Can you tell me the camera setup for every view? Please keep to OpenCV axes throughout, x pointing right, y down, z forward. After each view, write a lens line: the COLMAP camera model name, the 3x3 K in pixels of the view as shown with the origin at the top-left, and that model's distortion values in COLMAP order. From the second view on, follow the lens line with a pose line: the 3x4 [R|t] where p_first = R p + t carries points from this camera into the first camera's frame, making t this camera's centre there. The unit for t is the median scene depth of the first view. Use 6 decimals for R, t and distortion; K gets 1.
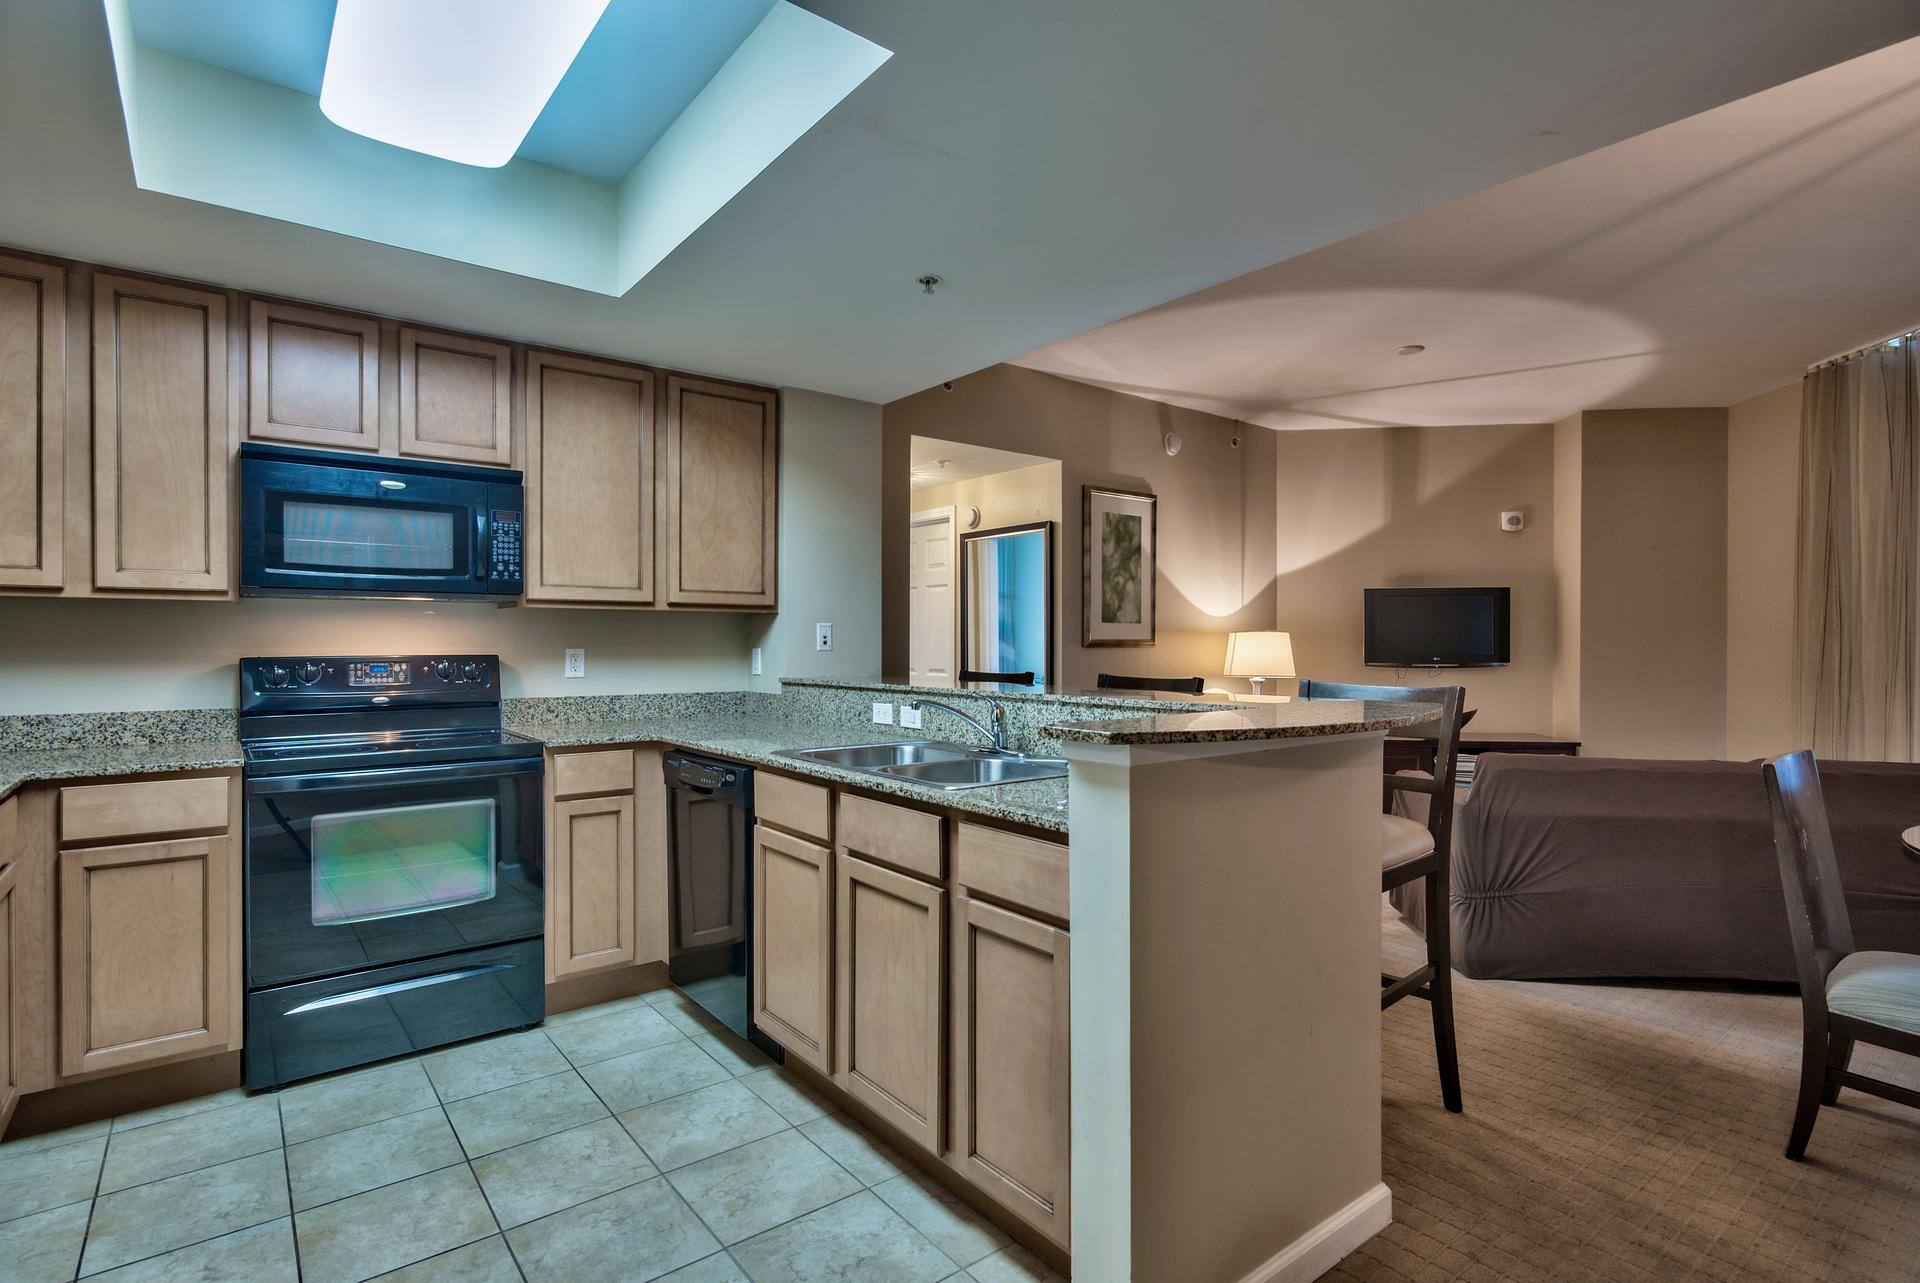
lens RADIAL K [[930.8, 0, 963.8], [0, 930.8, 648.7], [0, 0, 1]] dist [-0.004556, -0.003533]
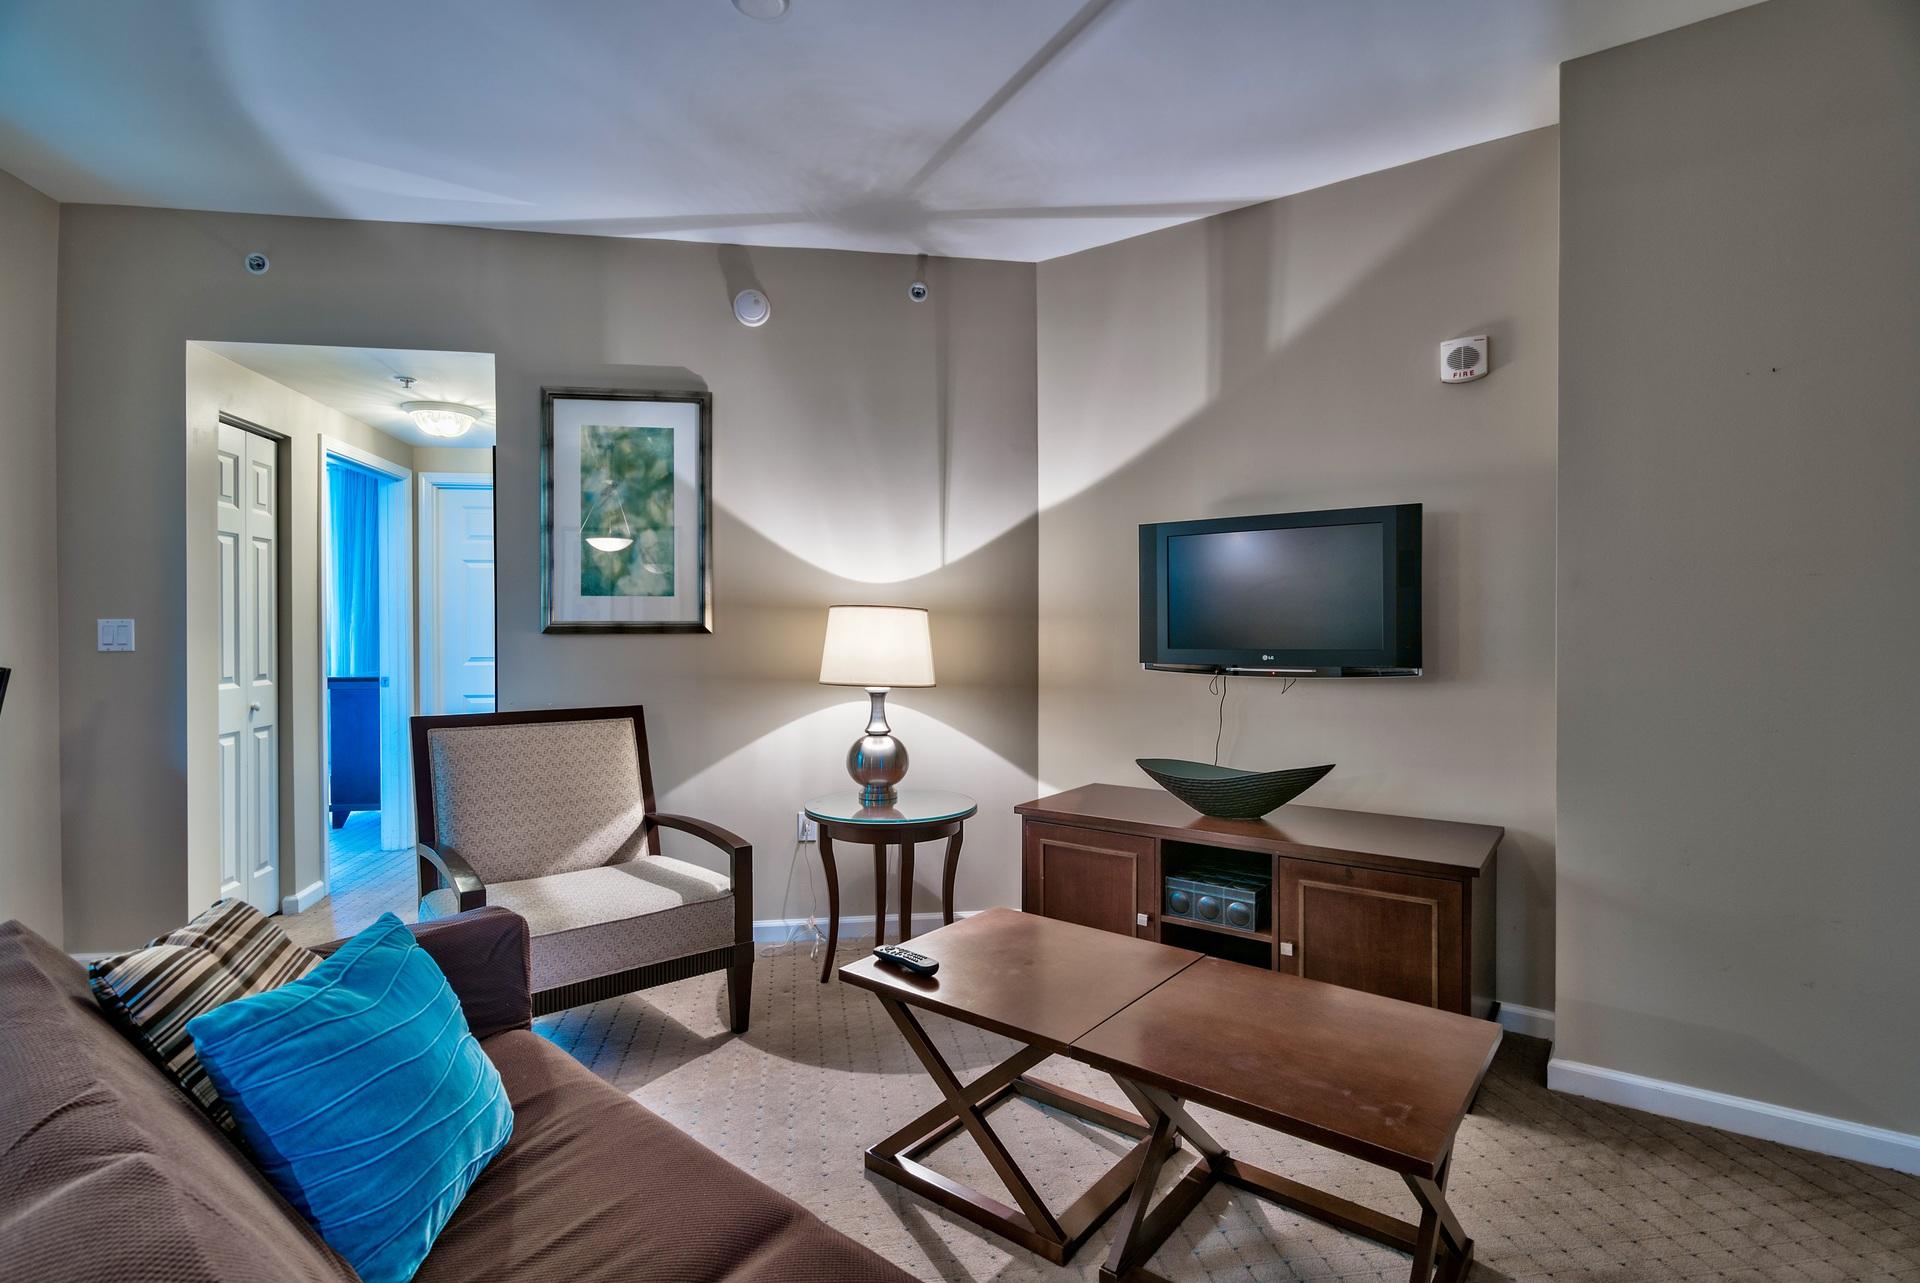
lens RADIAL K [[930.8, 0, 943.0], [0, 930.8, 635.3], [0, 0, 1]] dist [-0.004556, -0.003533]
pose [[0.872551, 0.002264, -0.488518, 1.185843], [-0.002248, 0.999997, 0.000619, -0.001624], [0.488518, 0.000558, 0.872554, 0.955301]]
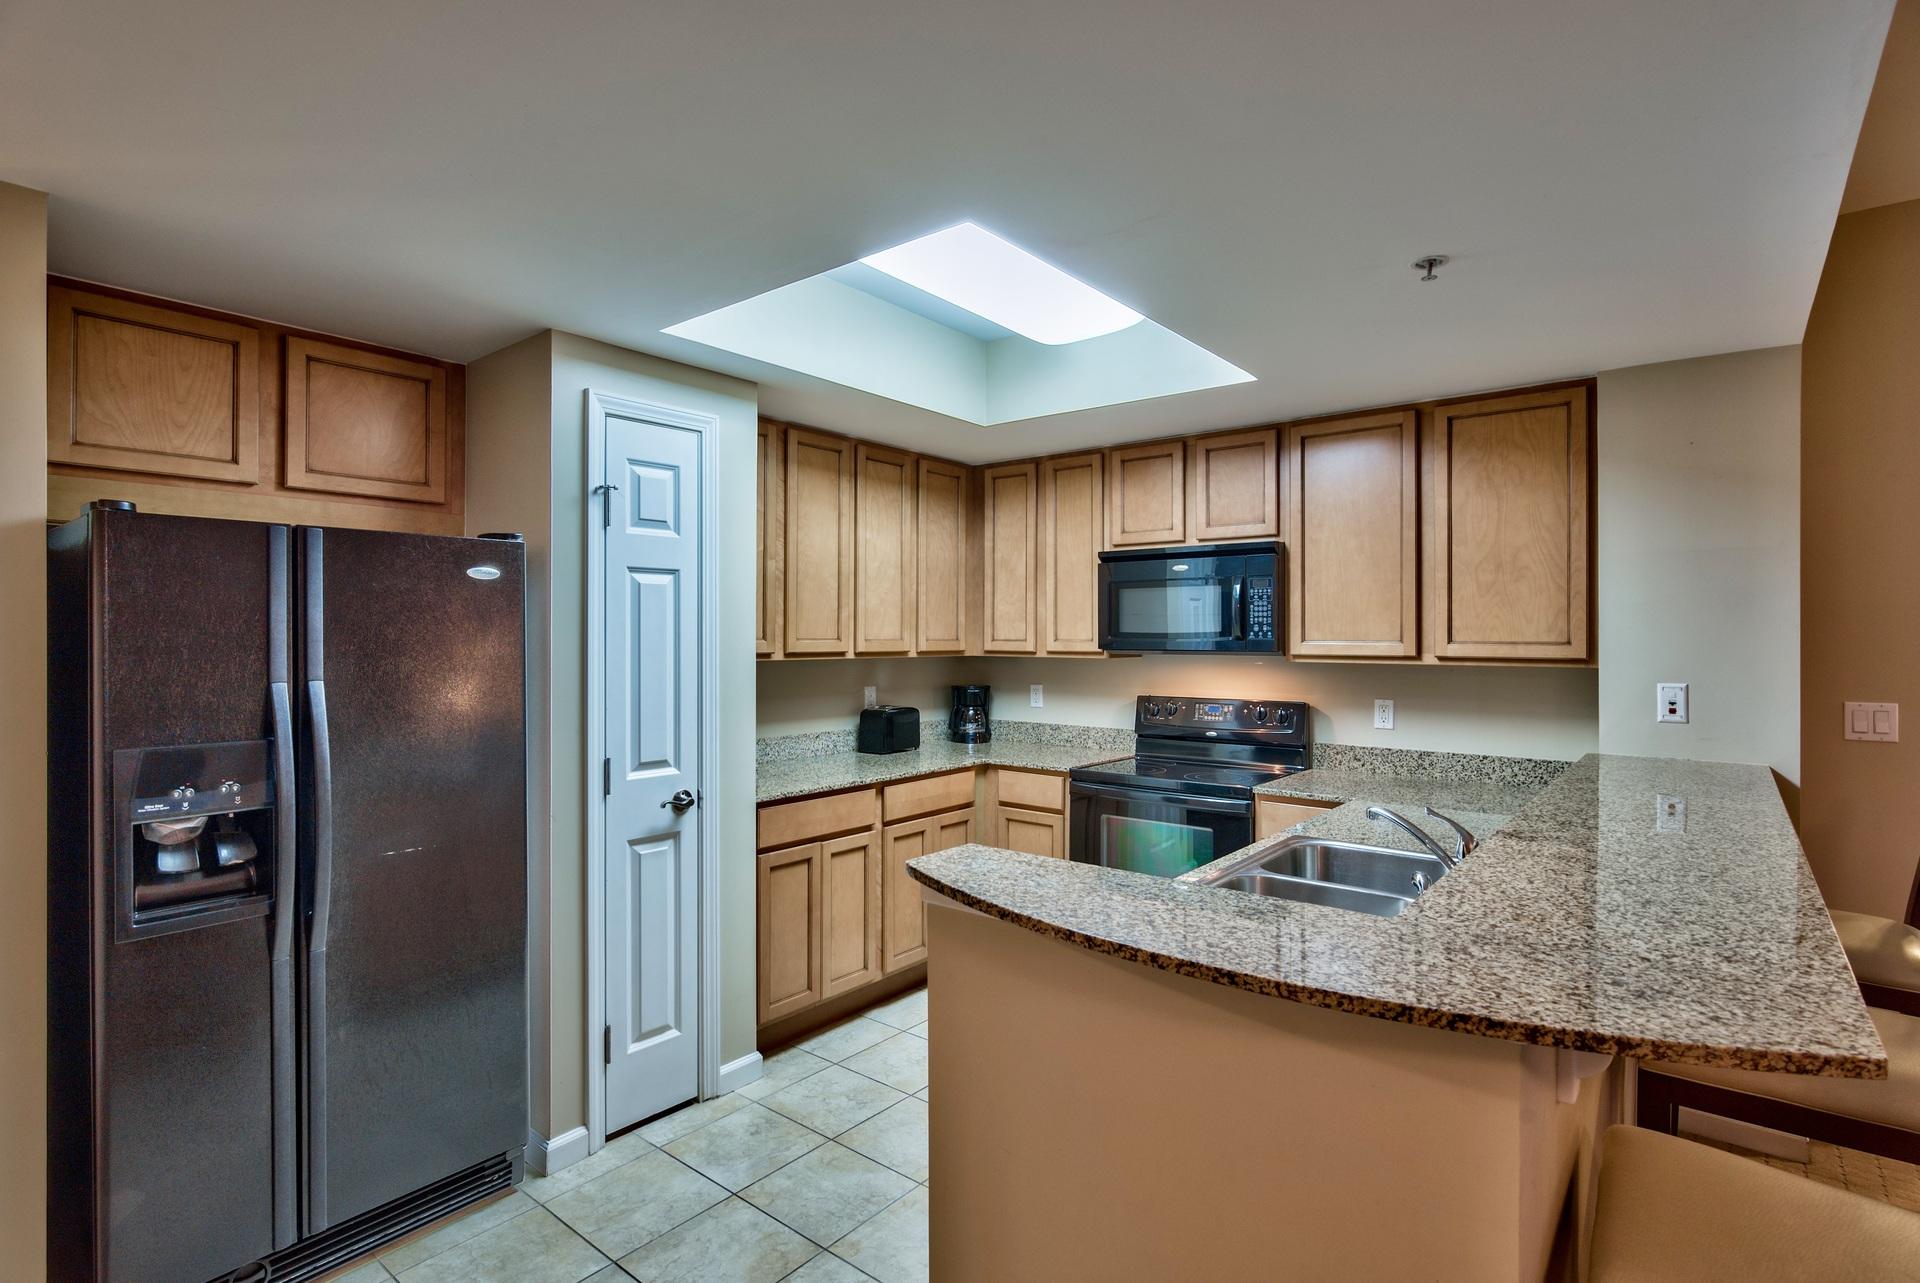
lens RADIAL K [[930.8, 0, 955.8], [0, 930.8, 626.4], [0, 0, 1]] dist [-0.004556, -0.003533]
pose [[0.222098, -0.010319, -0.974970, 0.514042], [-0.008795, 0.999882, -0.012586, -0.070105], [0.974985, 0.011370, 0.221981, 0.378398]]
